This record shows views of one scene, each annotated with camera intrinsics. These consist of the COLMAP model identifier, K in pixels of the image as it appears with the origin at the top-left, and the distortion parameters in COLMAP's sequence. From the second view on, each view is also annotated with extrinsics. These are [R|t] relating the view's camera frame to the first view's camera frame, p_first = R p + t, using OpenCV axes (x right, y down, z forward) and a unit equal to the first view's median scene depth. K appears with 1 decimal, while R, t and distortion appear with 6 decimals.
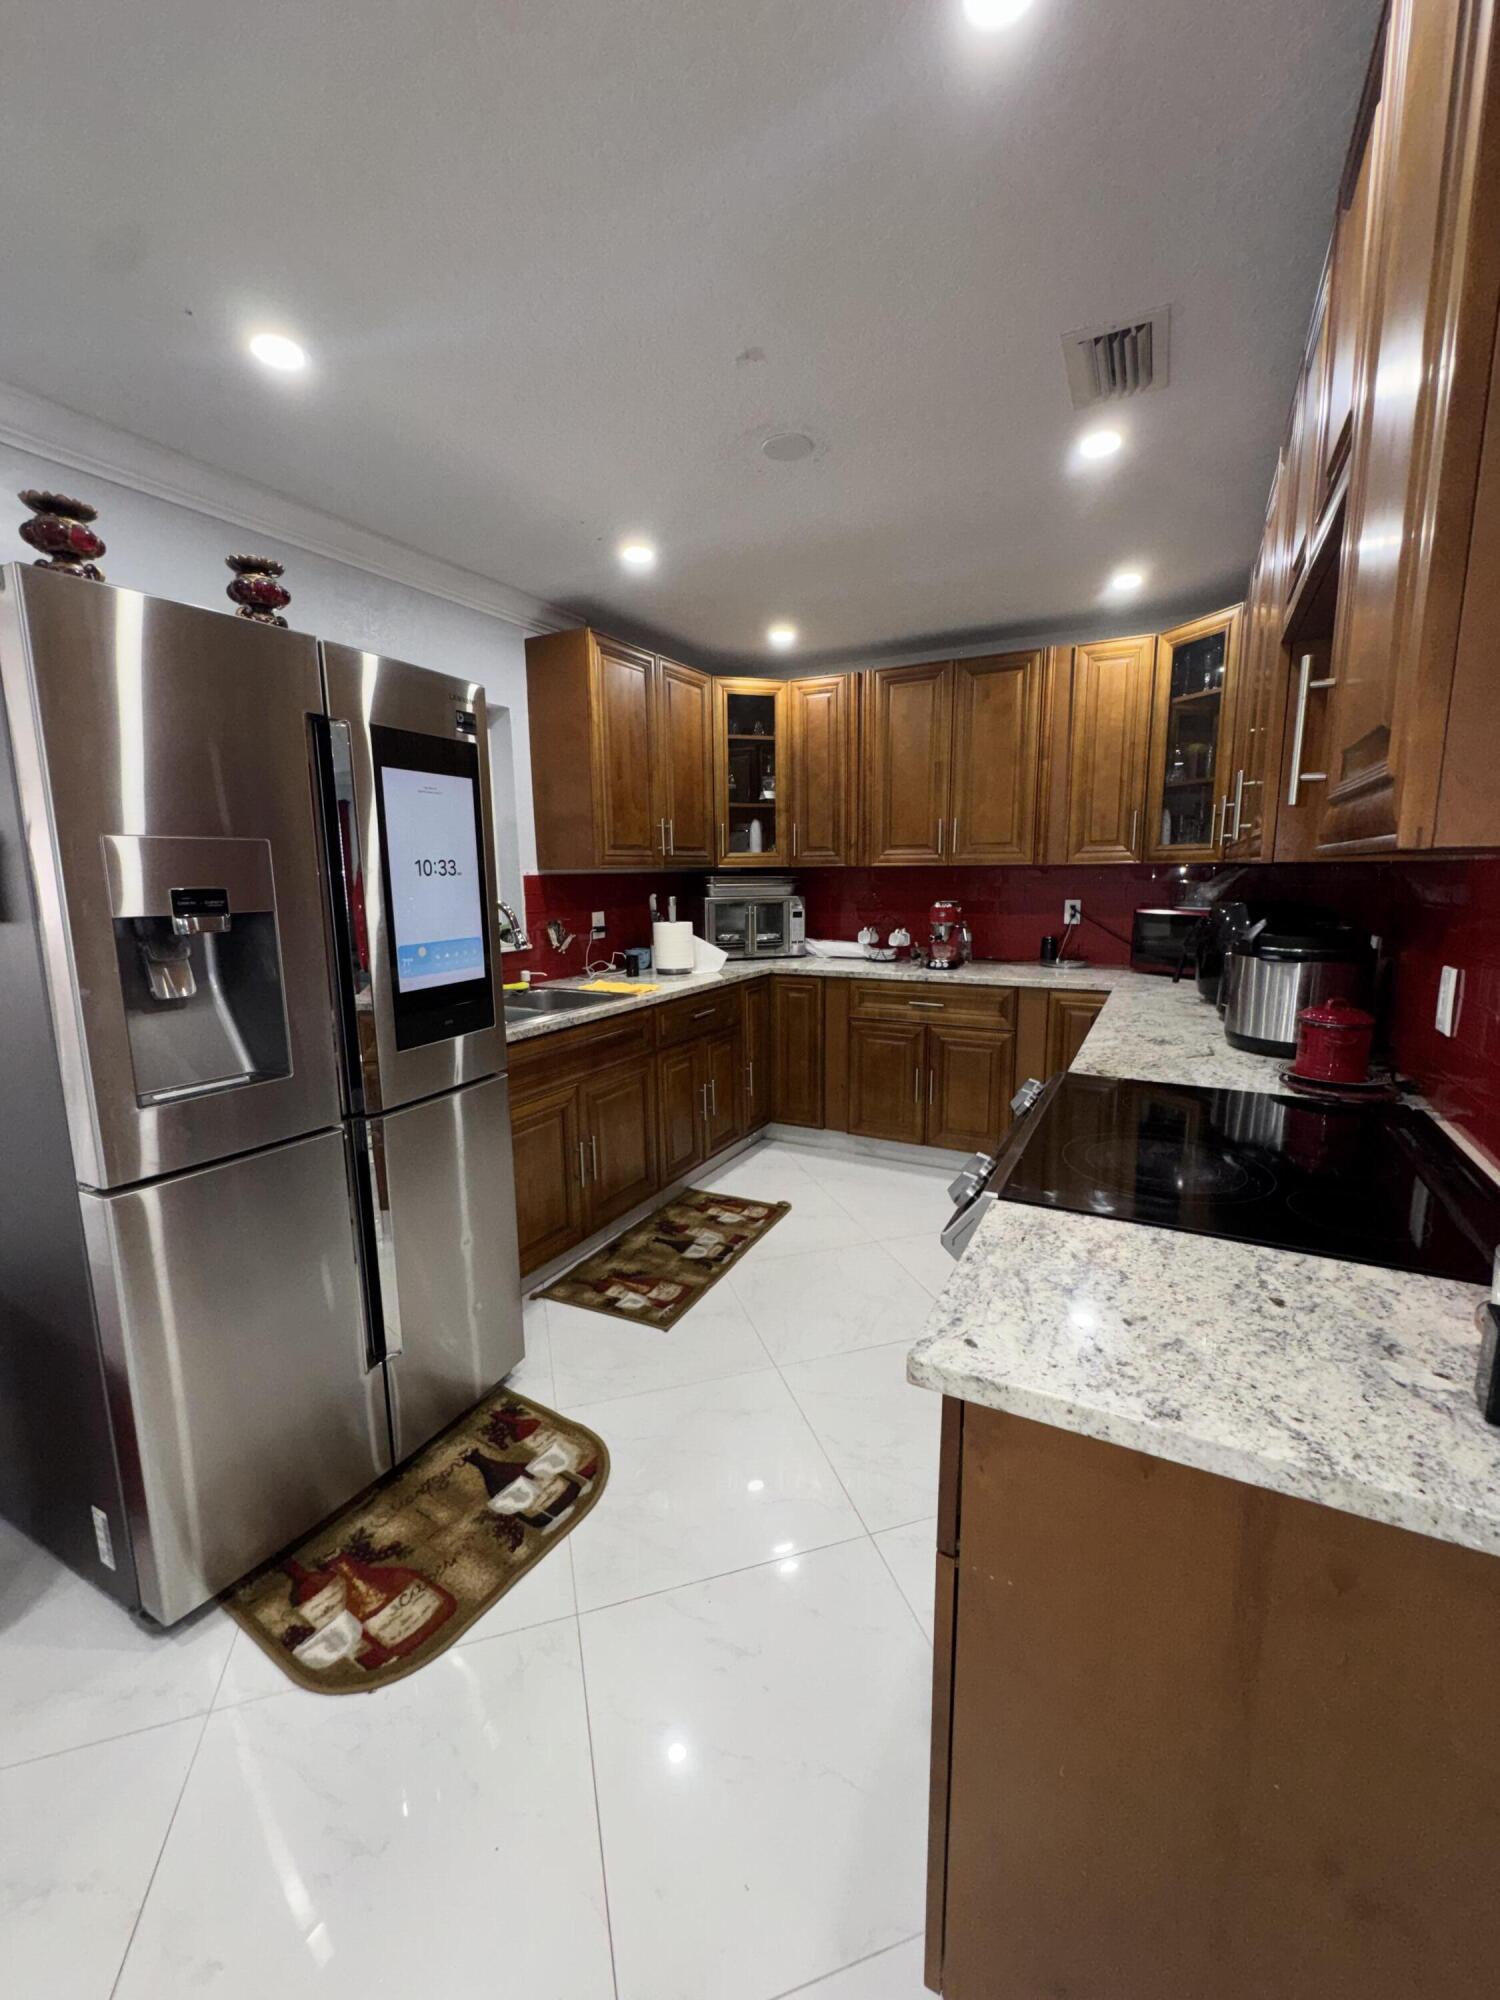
lens RADIAL K [[799.0, 0, 749.8], [0, 799.0, 997.7], [0, 0, 1]] dist [-0.003331, -0.000137]
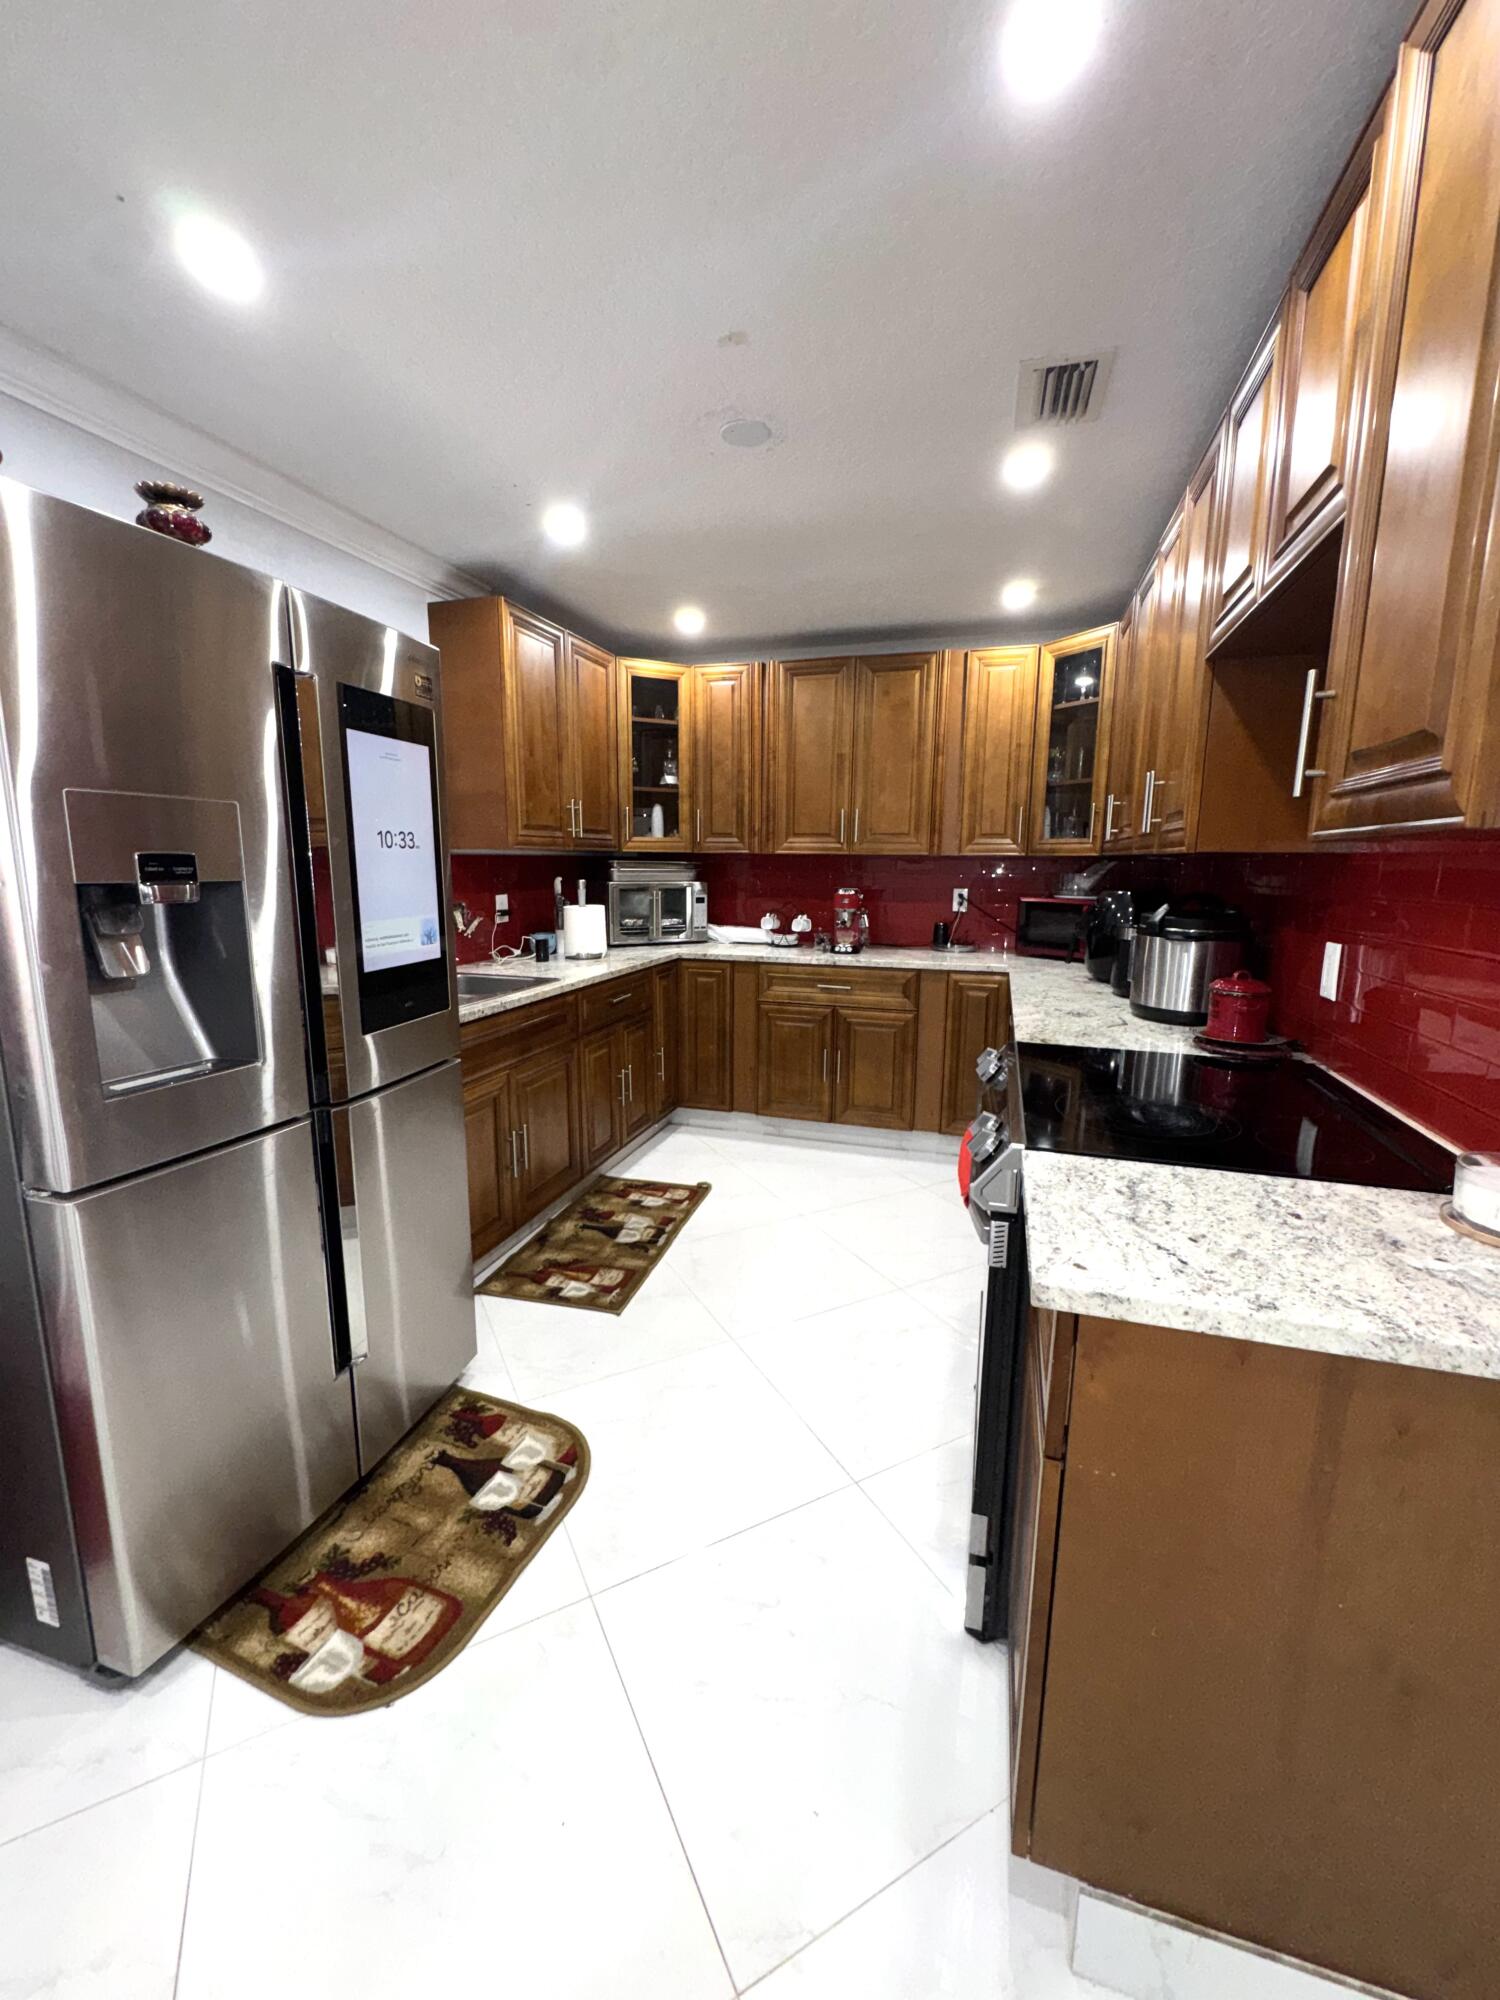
lens RADIAL K [[799.0, 0, 749.7], [0, 799.0, 997.2], [0, 0, 1]] dist [-0.003331, -0.000137]
pose [[0.981795, -0.012528, 0.189532, -0.159287], [0.010483, 0.999876, 0.011788, 0.015317], [-0.189656, -0.009586, 0.981804, -0.003194]]
